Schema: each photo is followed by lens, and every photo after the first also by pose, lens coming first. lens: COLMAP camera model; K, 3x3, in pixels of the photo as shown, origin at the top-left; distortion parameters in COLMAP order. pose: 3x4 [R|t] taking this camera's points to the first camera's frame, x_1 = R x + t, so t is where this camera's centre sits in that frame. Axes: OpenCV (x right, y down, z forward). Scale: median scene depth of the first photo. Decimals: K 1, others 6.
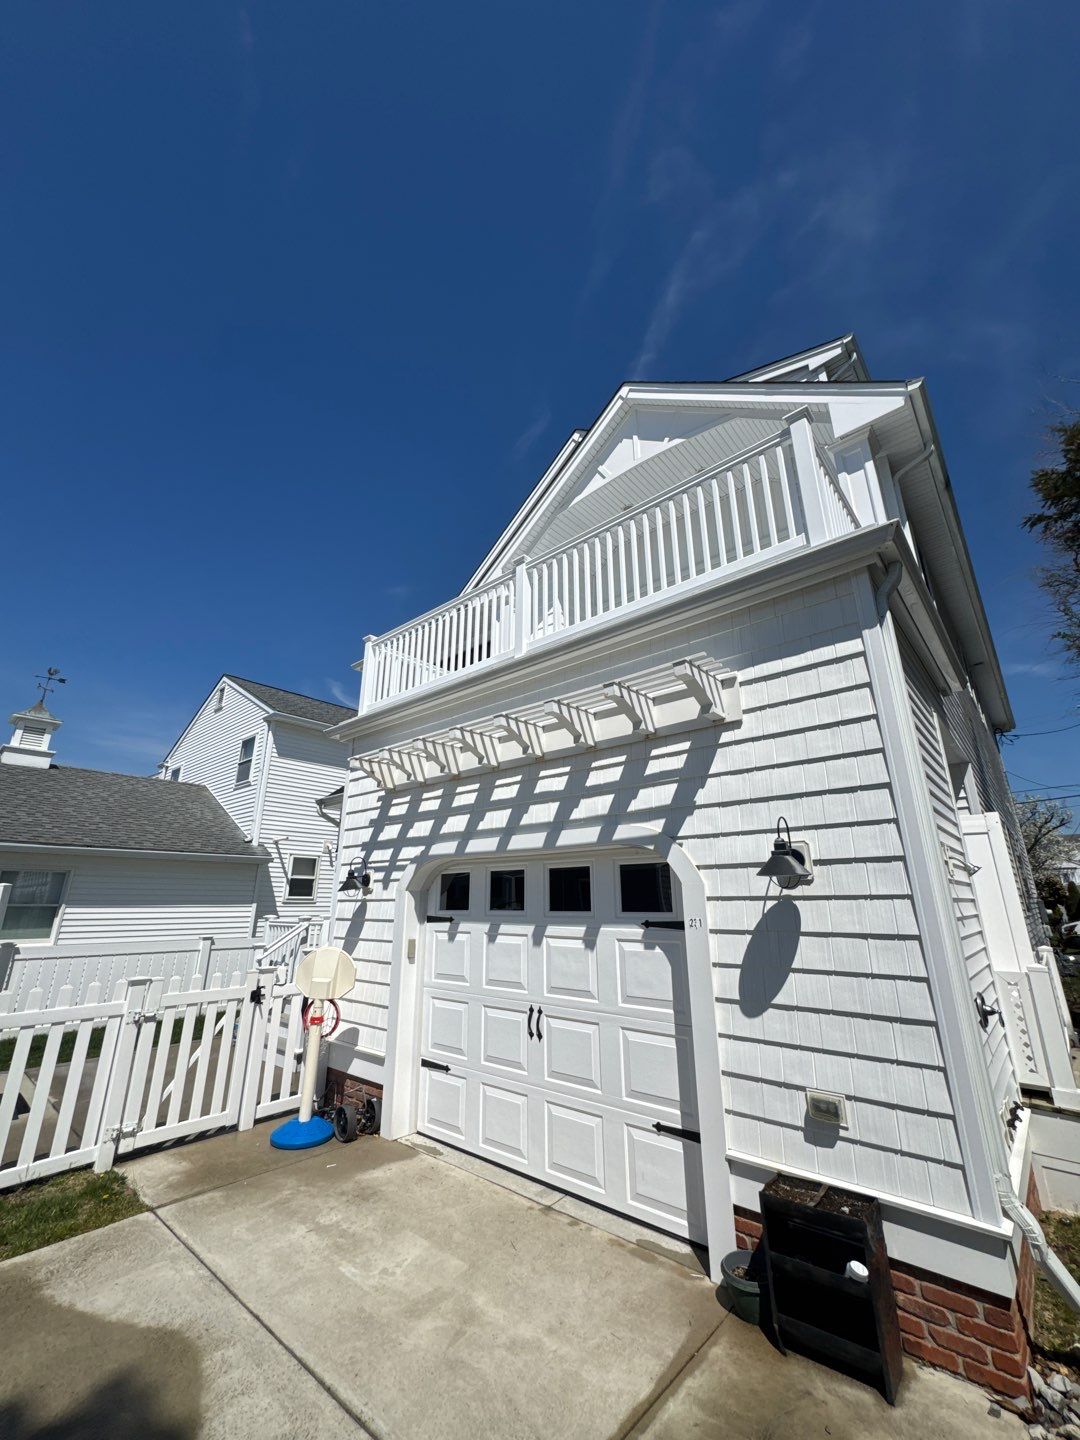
lens RADIAL K [[572.2, 0, 541.5], [0, 572.2, 719.5], [0, 0, 1]] dist [0.001023, 0.000346]
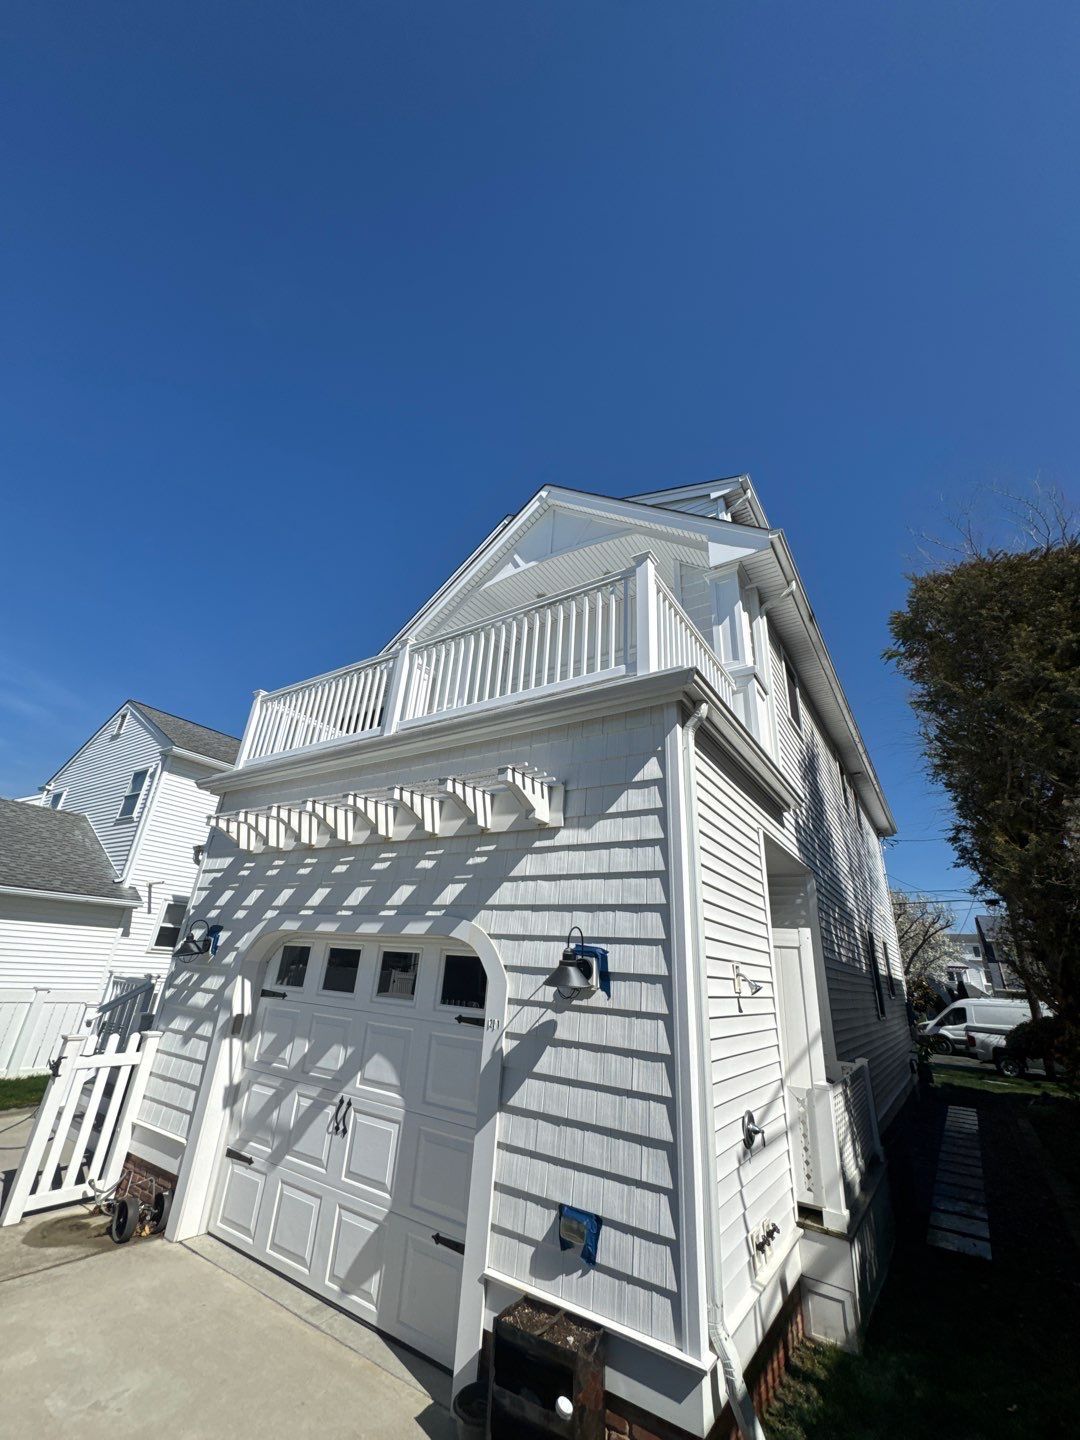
lens RADIAL K [[572.2, 0, 538.3], [0, 572.2, 718.3], [0, 0, 1]] dist [0.001023, 0.000346]
pose [[0.989879, 0.109951, 0.089724, 0.138848], [-0.100491, 0.989498, -0.103900, -0.061473], [-0.100205, 0.093832, 0.990532, -0.051573]]
